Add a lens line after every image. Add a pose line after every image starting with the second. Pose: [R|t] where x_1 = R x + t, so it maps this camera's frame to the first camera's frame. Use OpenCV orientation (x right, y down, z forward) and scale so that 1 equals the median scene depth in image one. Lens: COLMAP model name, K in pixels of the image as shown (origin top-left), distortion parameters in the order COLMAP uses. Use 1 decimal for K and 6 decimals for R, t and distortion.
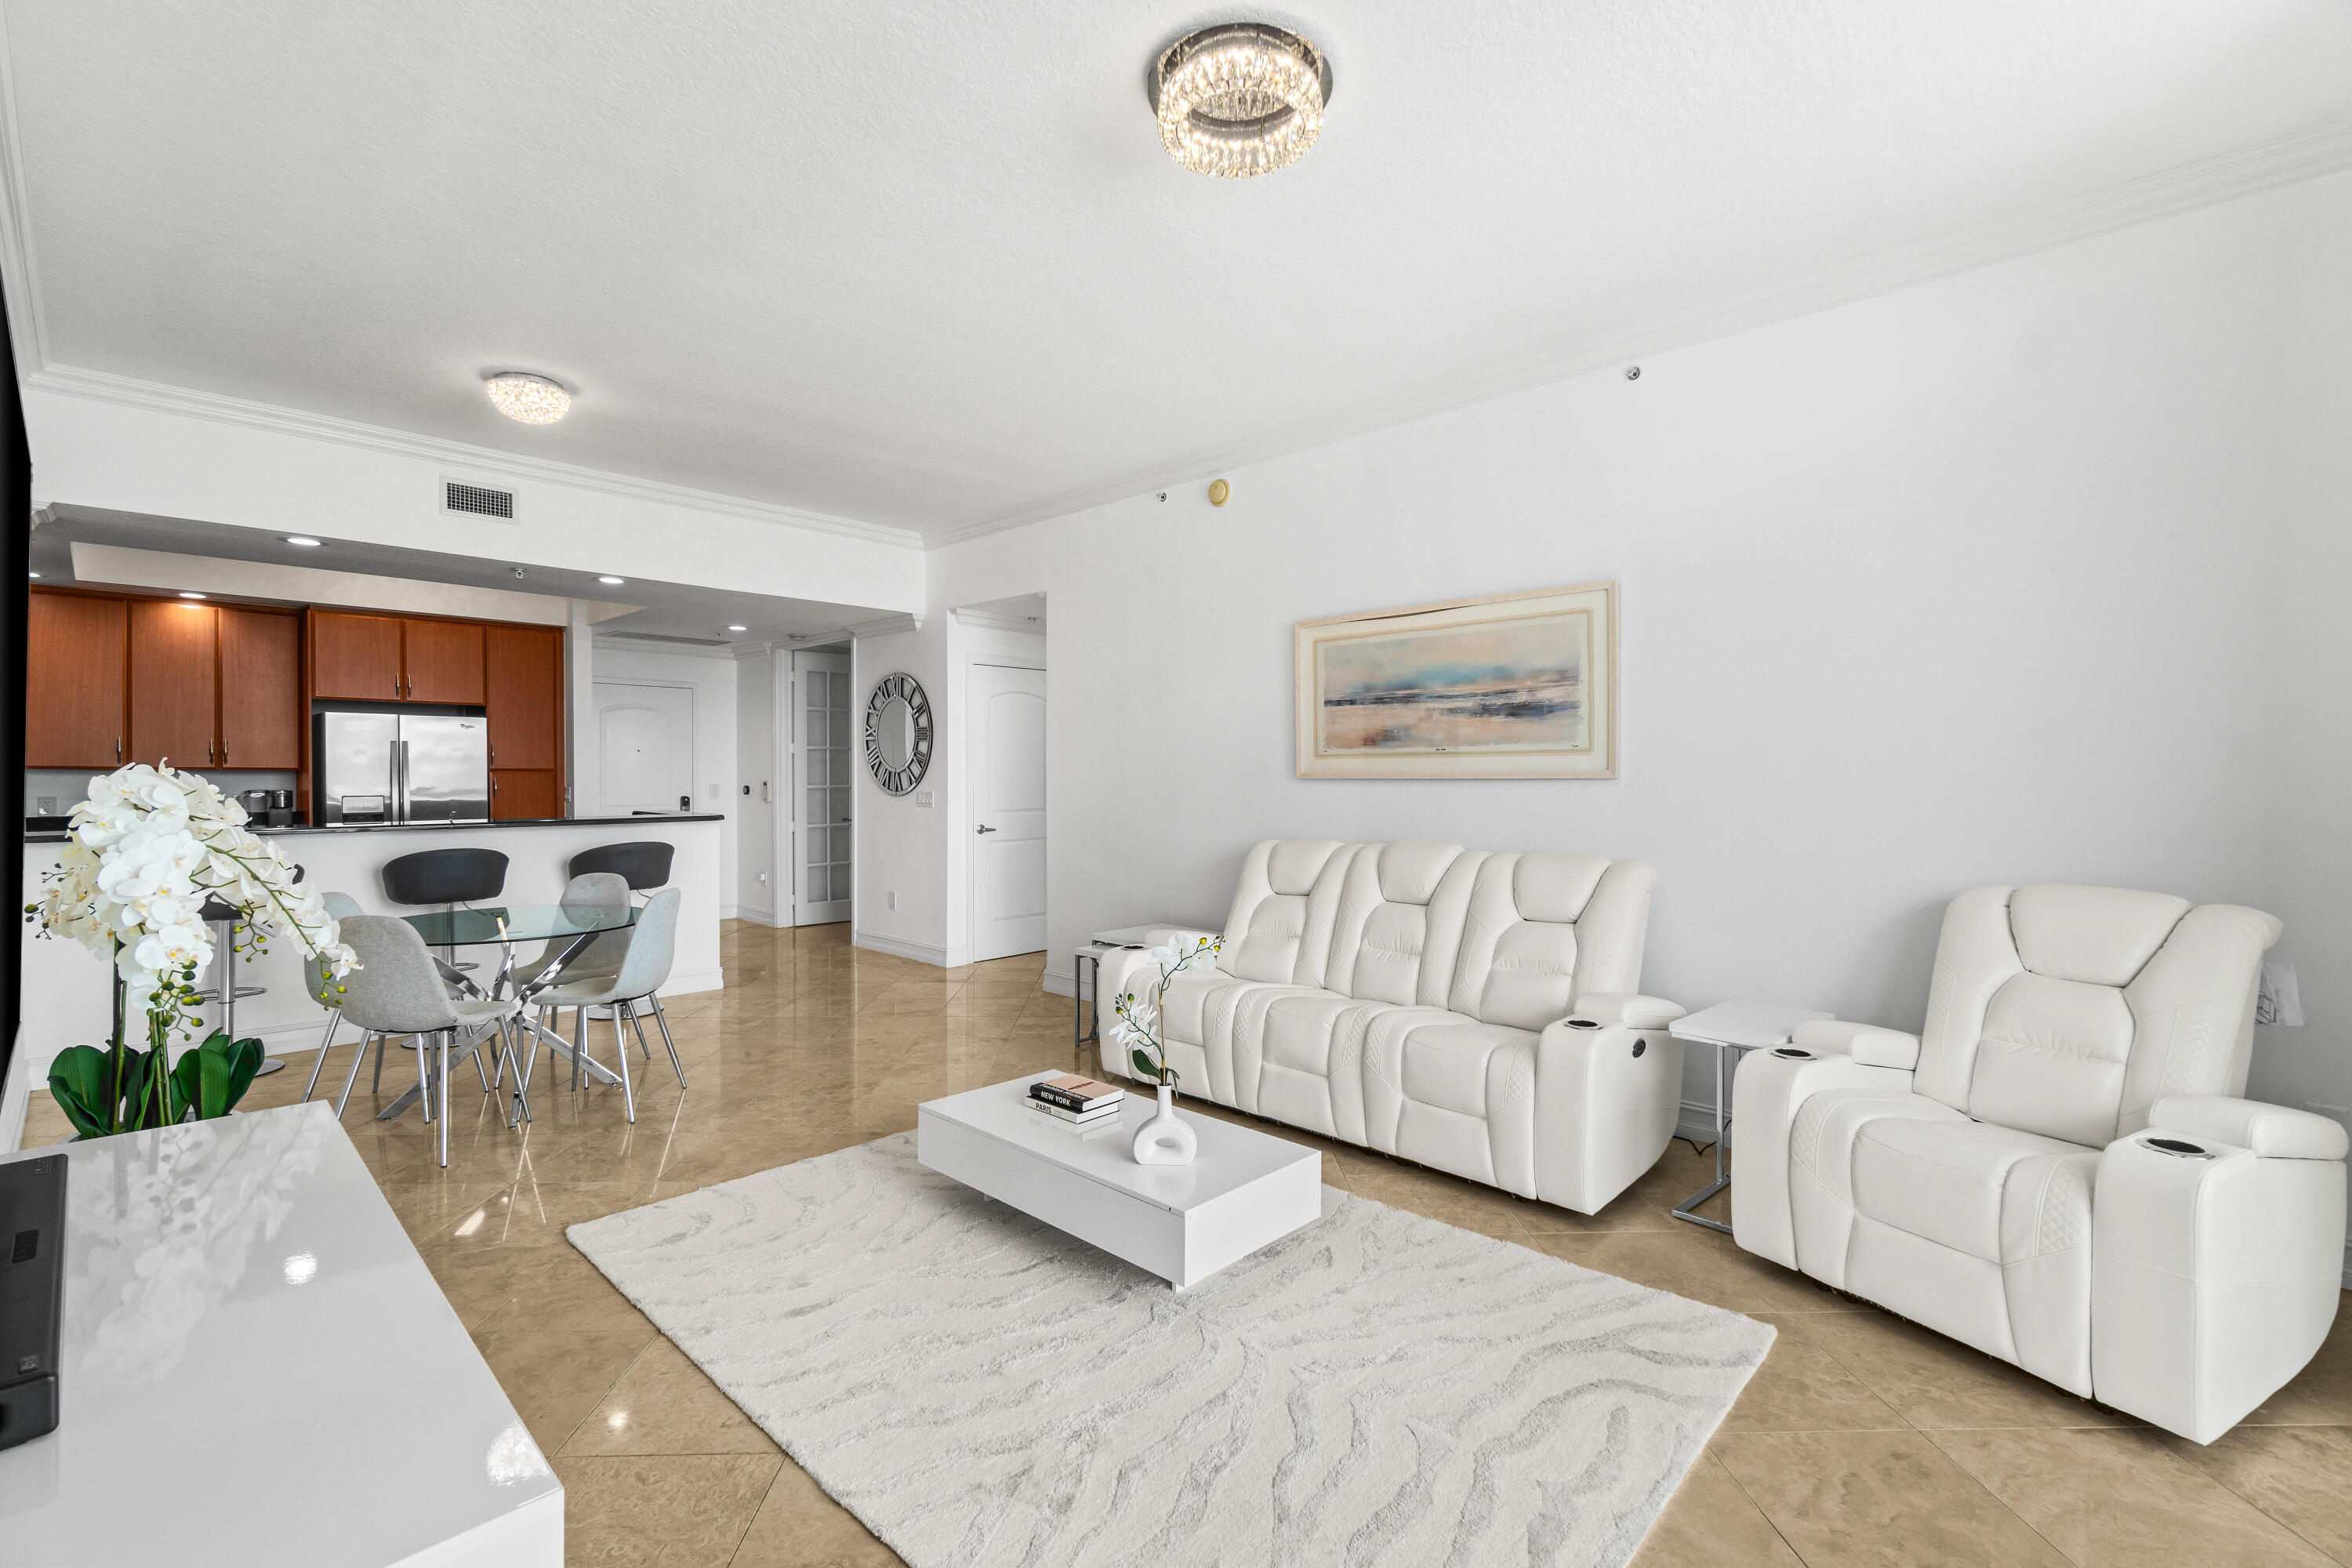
lens RADIAL K [[1022.2, 0, 1199.2], [0, 1022.2, 777.6], [0, 0, 1]] dist [-0.008996, 0.002219]
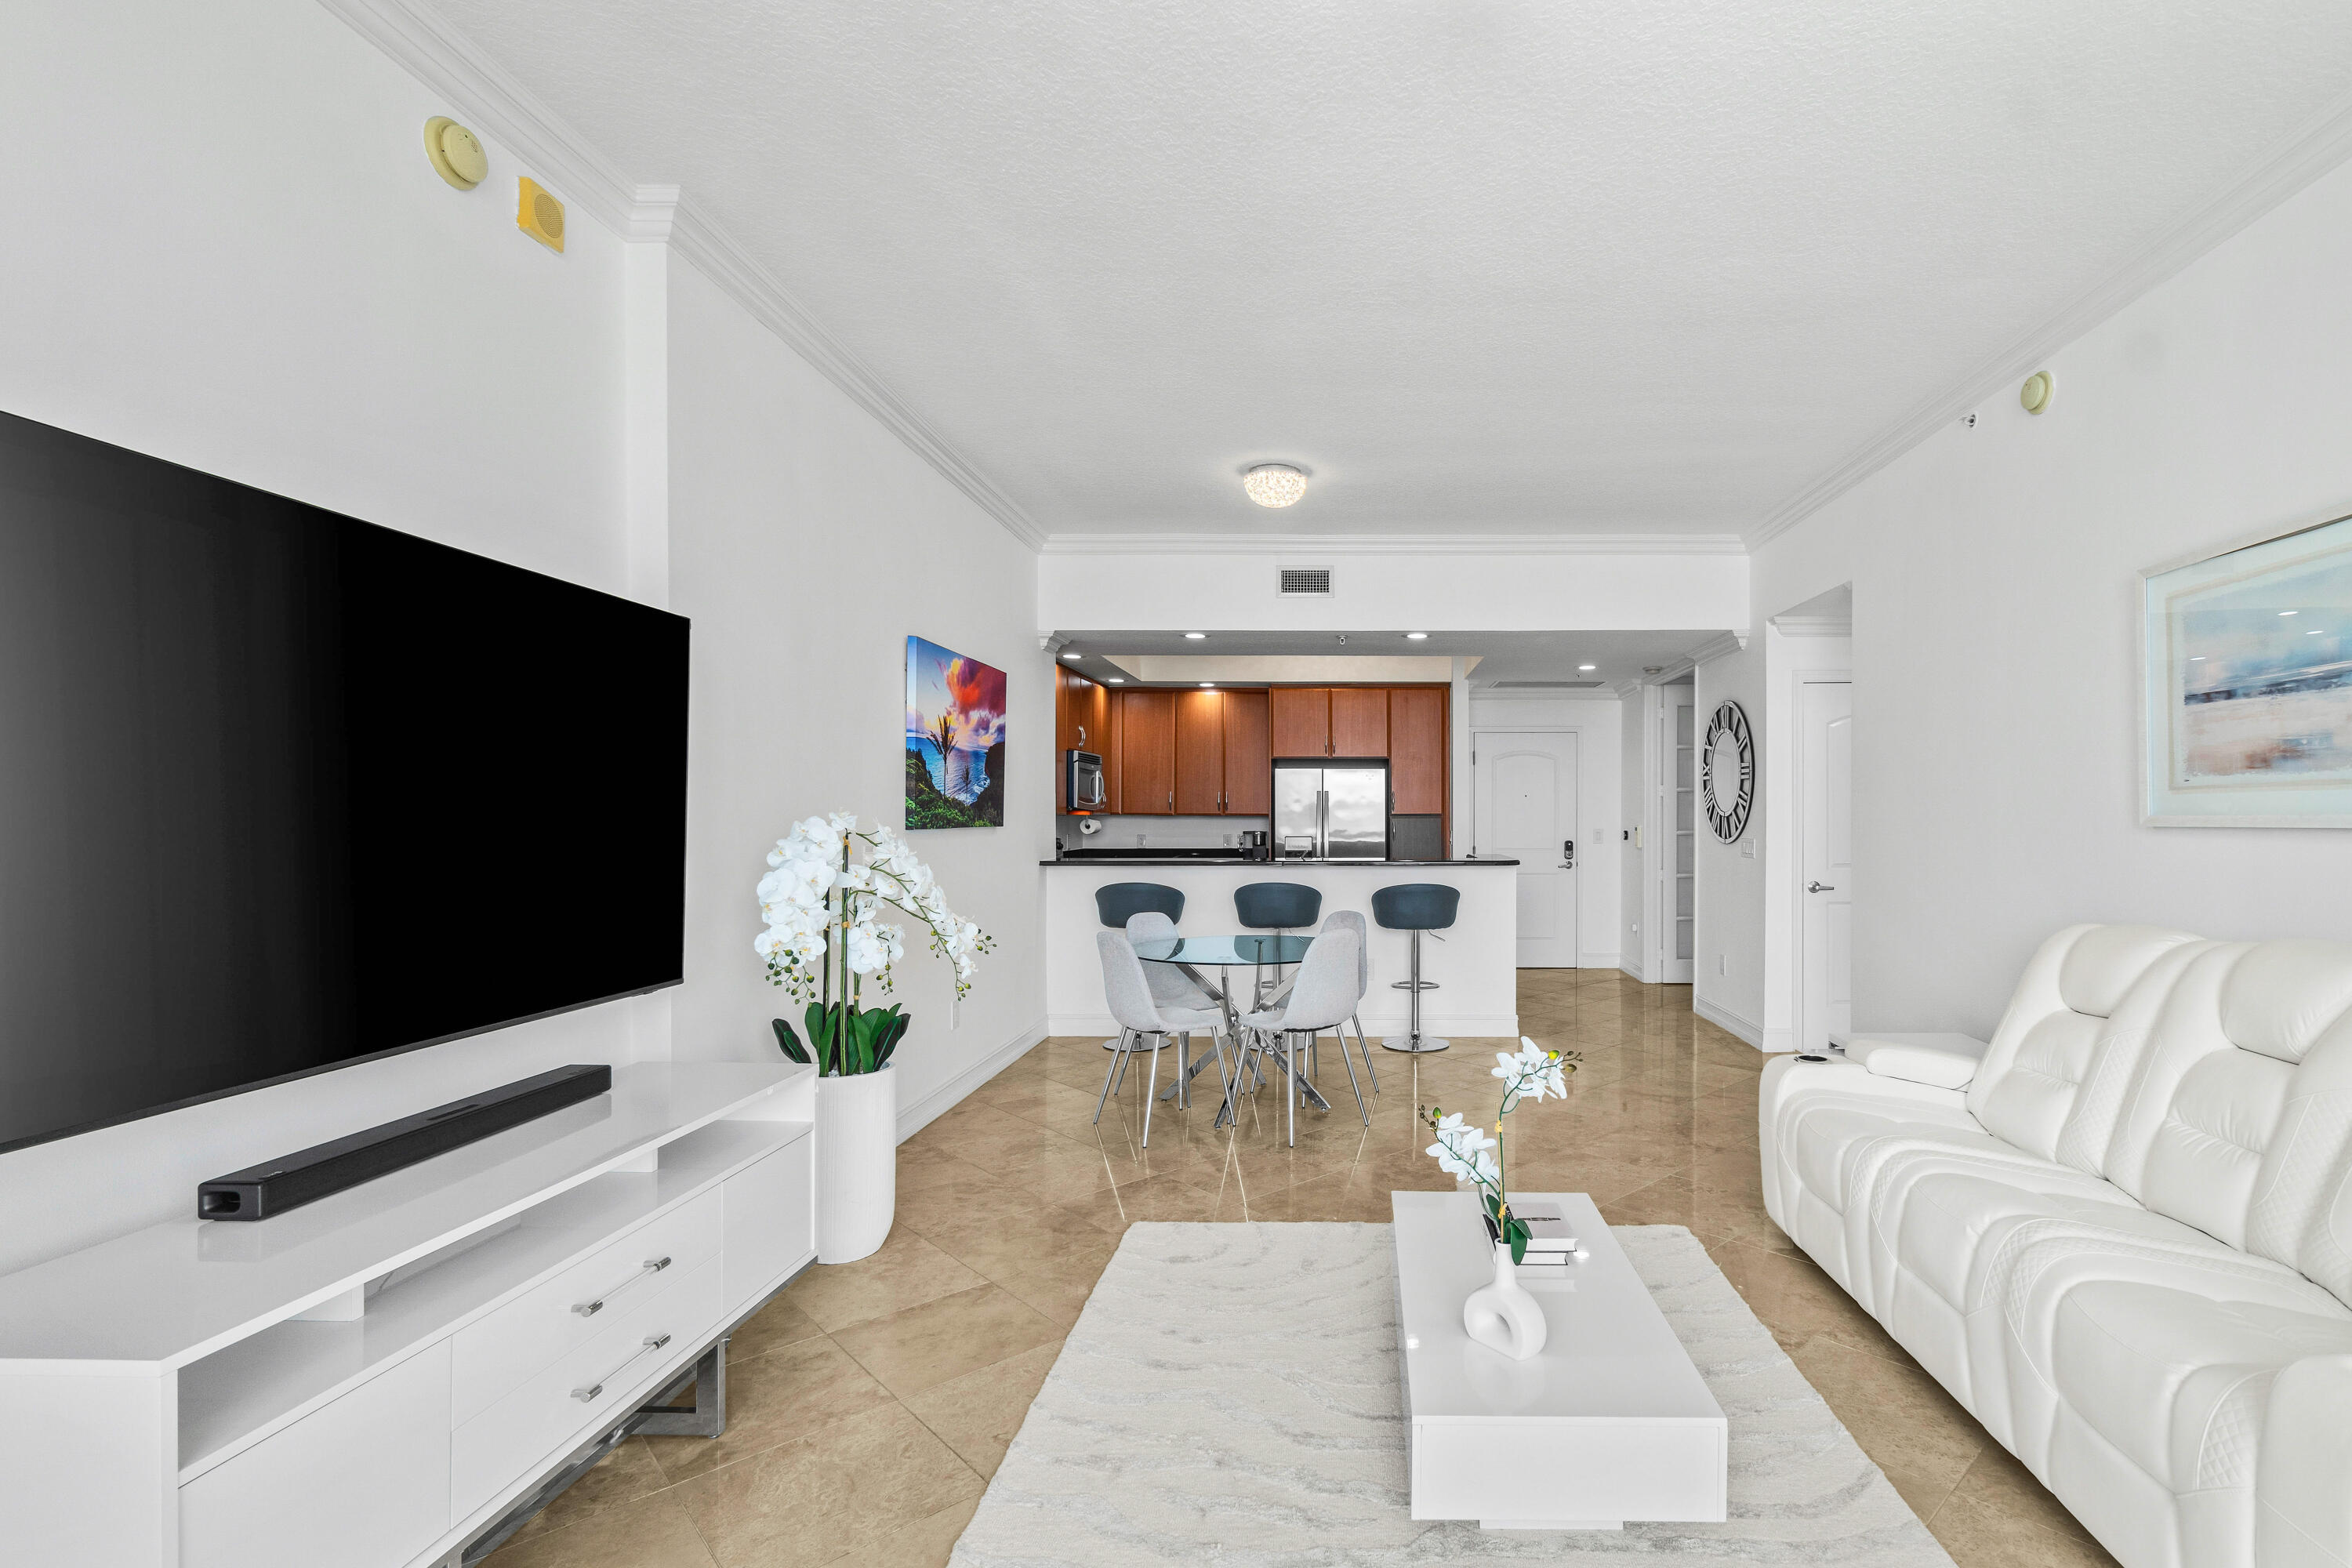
lens RADIAL K [[1103.0, 0, 1350.0], [0, 1103.0, 814.9], [0, 0, 1]] dist [-0.002925, 0.000031]
pose [[0.677012, -0.002344, -0.735968, 0.249598], [-0.002244, 0.999984, -0.005249, -0.001311], [0.735968, 0.005206, 0.676996, 0.197207]]
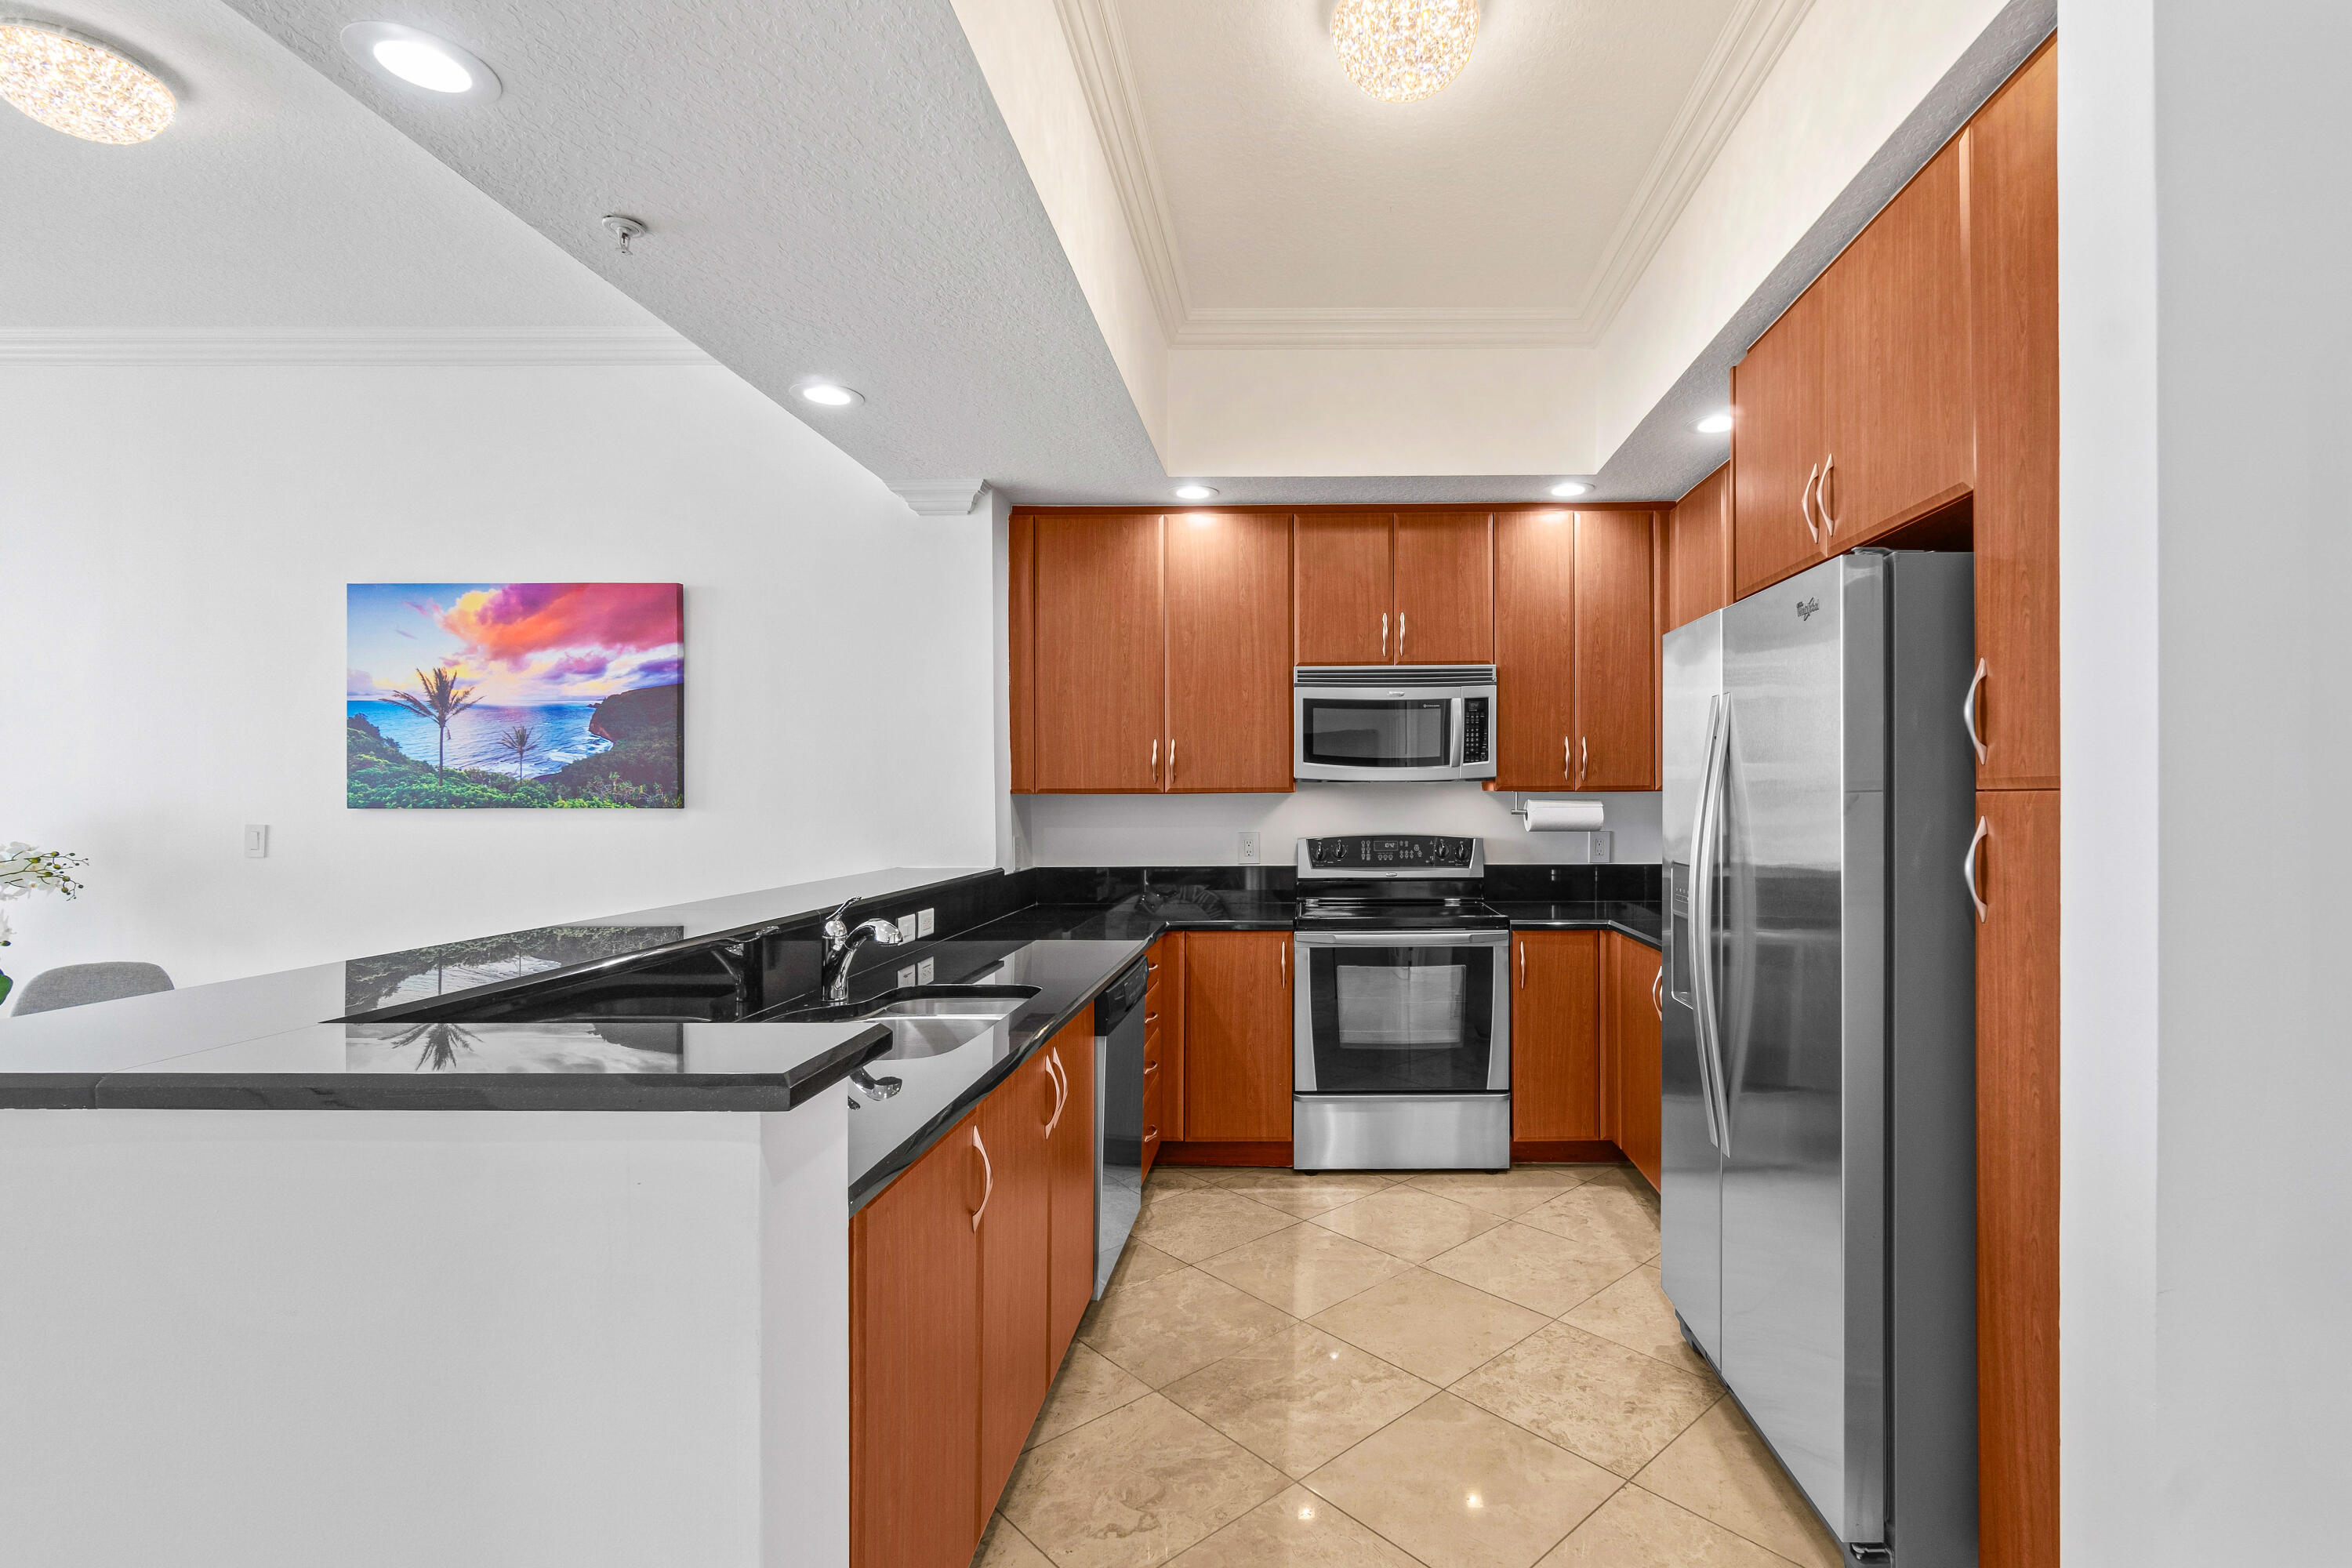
lens RADIAL K [[1072.6, 0, 1321.7], [0, 1072.6, 787.9], [0, 0, 1]] dist [-0.004315, -0.002031]
pose [[-0.733676, -0.006575, -0.679467, -0.634643], [-0.004731, 0.999978, -0.004568, -0.007744], [0.679483, -0.000137, -0.733691, 1.538052]]
